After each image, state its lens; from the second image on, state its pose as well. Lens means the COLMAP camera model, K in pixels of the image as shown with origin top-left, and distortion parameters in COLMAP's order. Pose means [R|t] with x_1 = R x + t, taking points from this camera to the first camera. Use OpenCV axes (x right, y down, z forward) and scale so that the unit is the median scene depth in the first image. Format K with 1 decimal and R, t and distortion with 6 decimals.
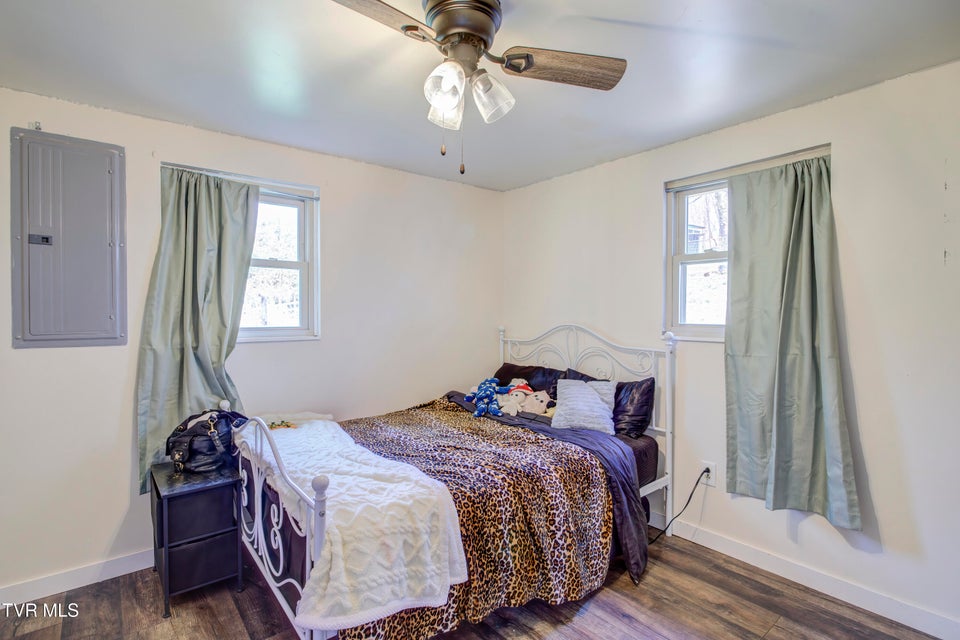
lens RADIAL K [[471.4, 0, 479.1], [0, 471.4, 320.7], [0, 0, 1]] dist [-0.011499, 0.002579]
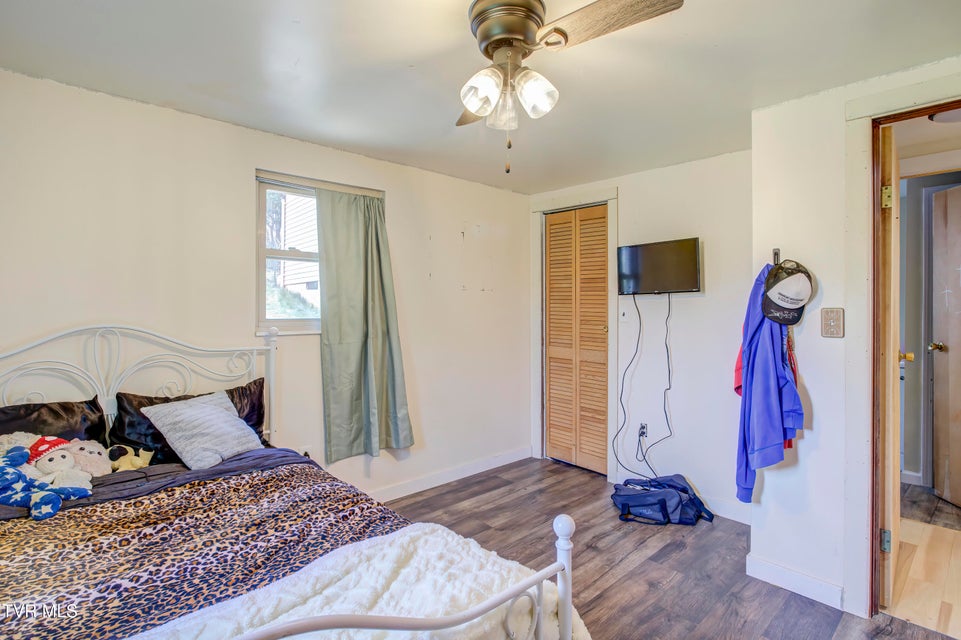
lens RADIAL K [[471.9, 0, 479.0], [0, 471.9, 312.4], [0, 0, 1]] dist [-0.011499, 0.002579]
pose [[-0.060674, -0.010253, 0.998105, -0.640817], [0.018191, 0.999770, 0.011376, -0.011430], [-0.997992, 0.018847, -0.060474, 0.696112]]
